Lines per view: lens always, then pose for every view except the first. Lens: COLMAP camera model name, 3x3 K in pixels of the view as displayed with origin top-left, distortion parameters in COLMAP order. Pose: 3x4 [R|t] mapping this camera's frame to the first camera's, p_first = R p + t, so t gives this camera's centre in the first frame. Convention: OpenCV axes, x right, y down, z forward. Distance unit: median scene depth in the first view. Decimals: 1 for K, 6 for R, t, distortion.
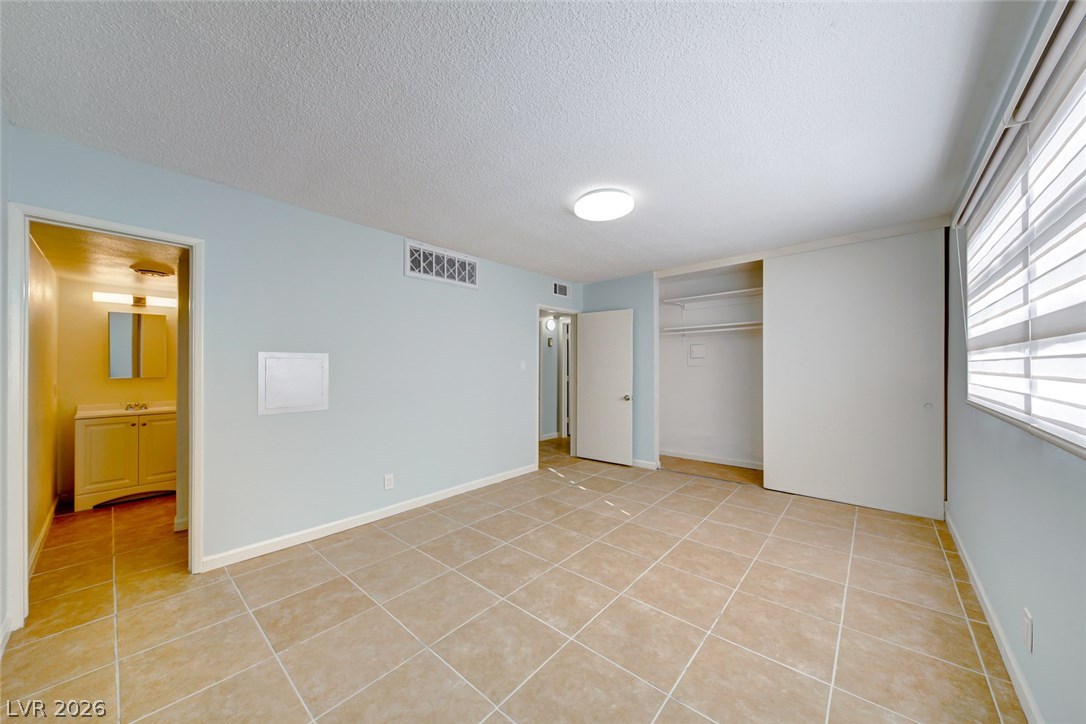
lens RADIAL K [[375.2, 0, 513.1], [0, 375.2, 365.6], [0, 0, 1]] dist [0.017246, -0.004868]
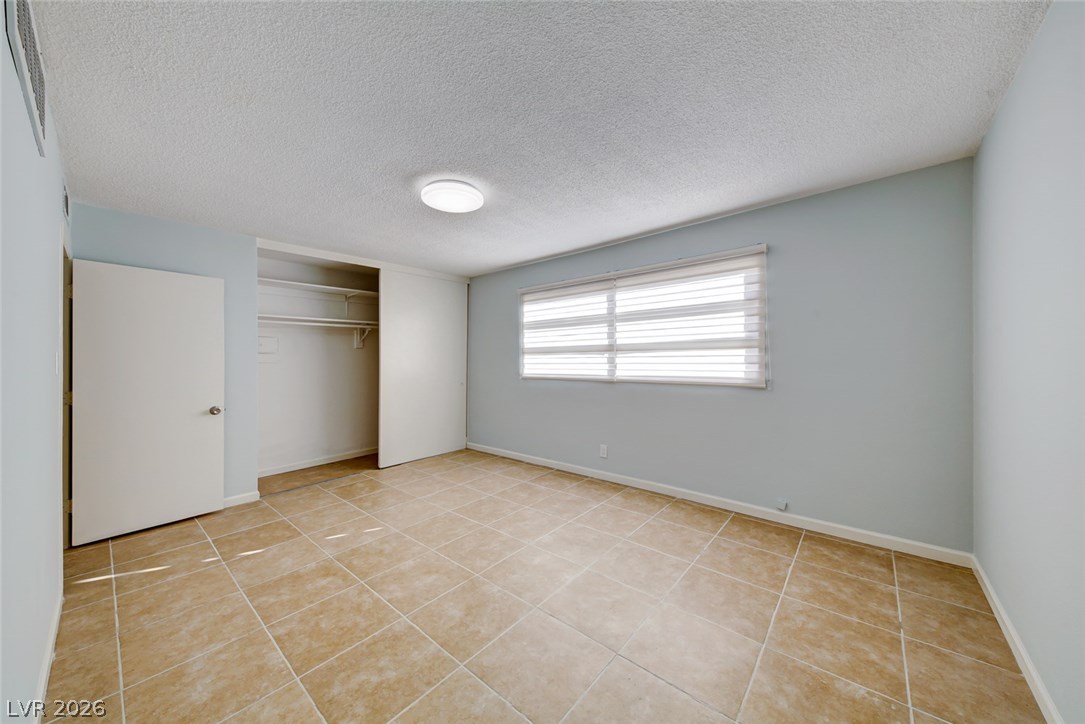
lens RADIAL K [[374.8, 0, 567.4], [0, 374.8, 364.7], [0, 0, 1]] dist [0.017246, -0.004868]
pose [[-0.084724, -0.009030, 0.996364, -0.736674], [0.006298, 0.999934, 0.009598, 0.003810], [-0.996385, 0.007088, -0.084661, 0.762690]]
